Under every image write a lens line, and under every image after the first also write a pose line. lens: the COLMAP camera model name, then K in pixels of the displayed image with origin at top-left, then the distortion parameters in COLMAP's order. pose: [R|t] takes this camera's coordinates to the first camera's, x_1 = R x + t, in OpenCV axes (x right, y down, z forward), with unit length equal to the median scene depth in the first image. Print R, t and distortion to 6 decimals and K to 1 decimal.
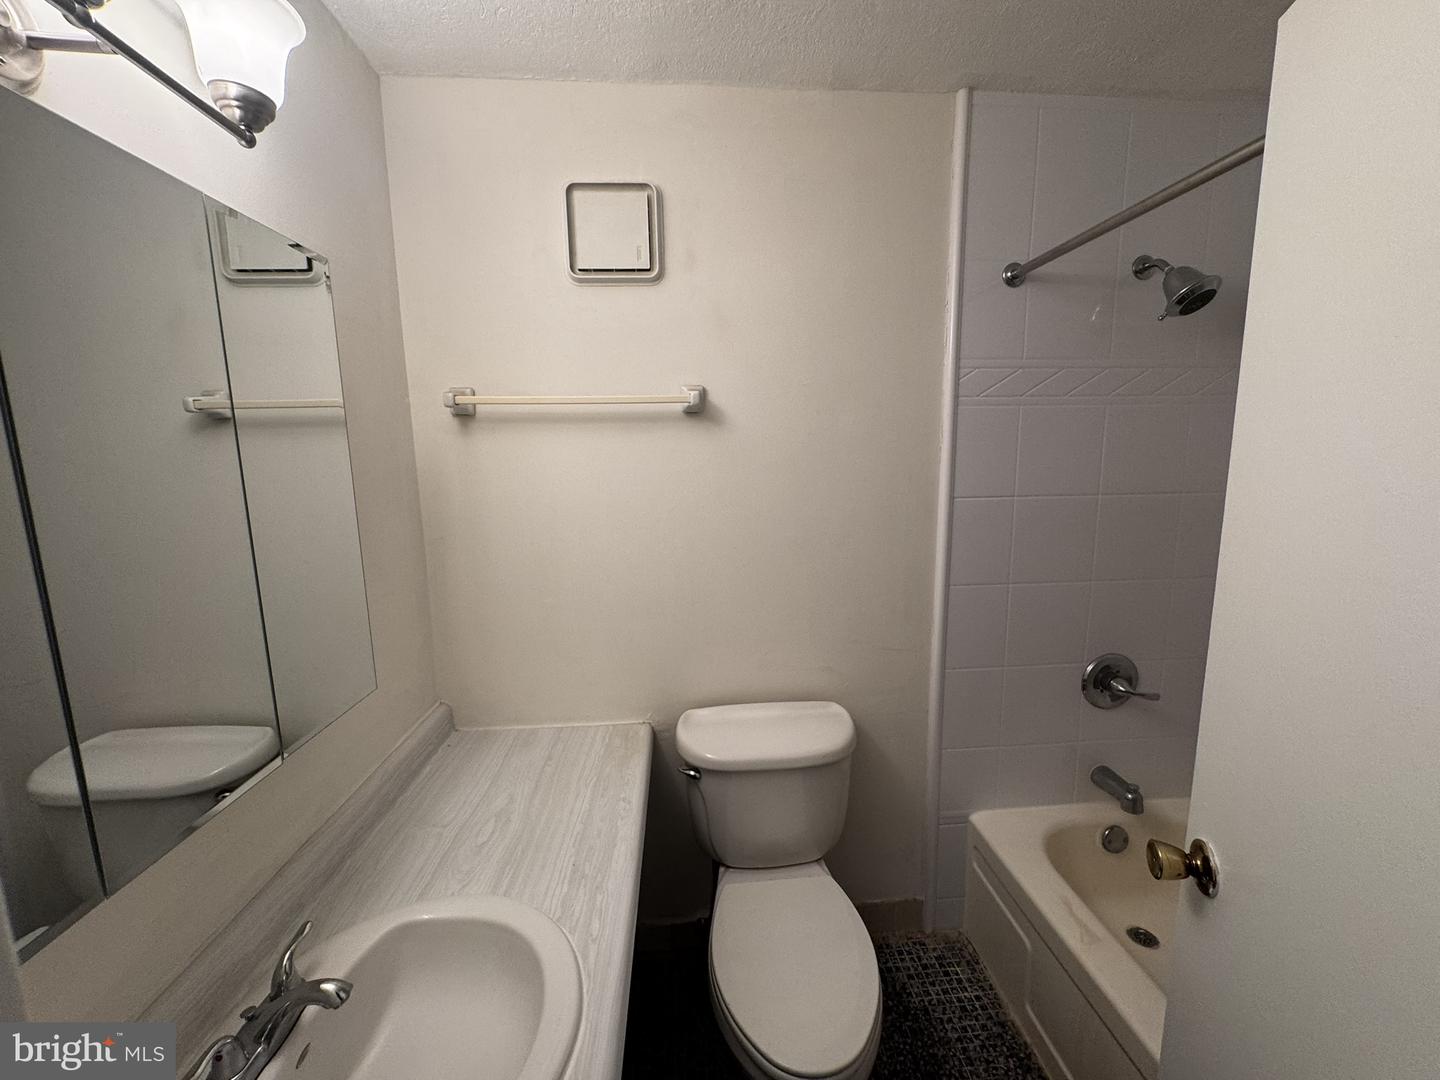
lens RADIAL K [[572.8, 0, 719.5], [0, 572.8, 538.4], [0, 0, 1]] dist [-0.003495, 0.000718]
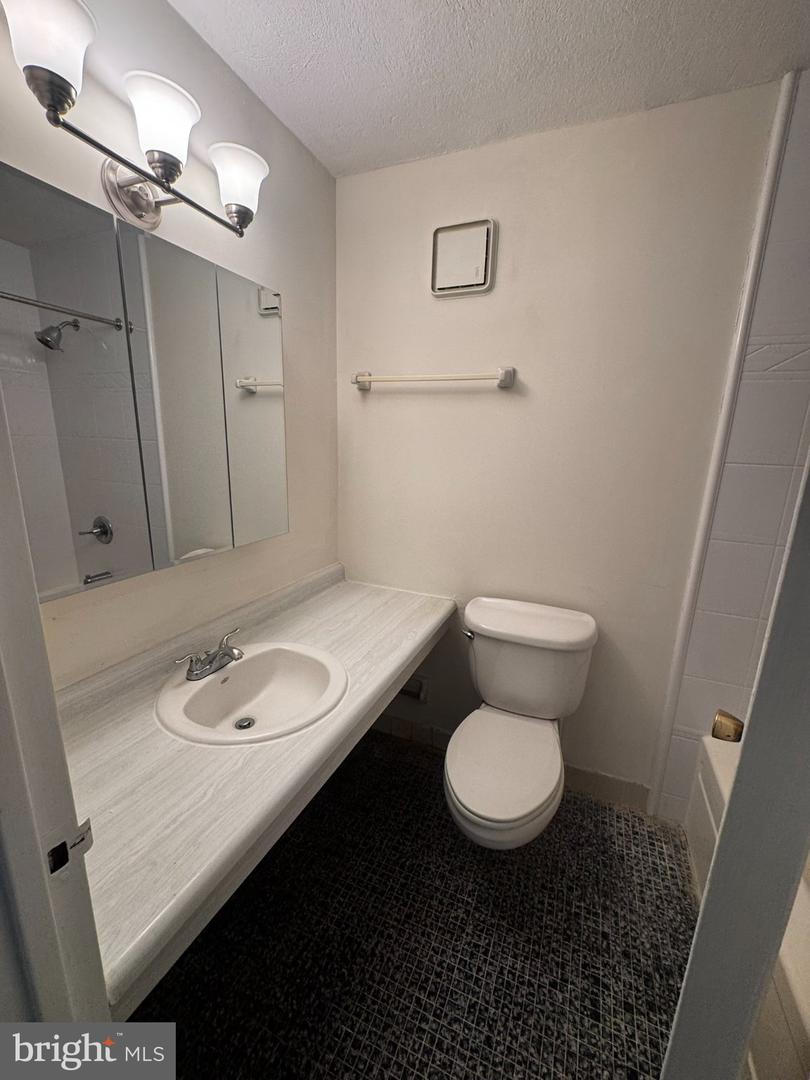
lens RADIAL K [[429.6, 0, 406.3], [0, 429.6, 540.2], [0, 0, 1]] dist [-0.003495, 0.000718]
pose [[0.890705, 0.144961, -0.430849, 0.258513], [-0.112432, 0.988596, 0.100183, 0.075636], [0.440459, -0.040792, 0.896846, -0.066442]]
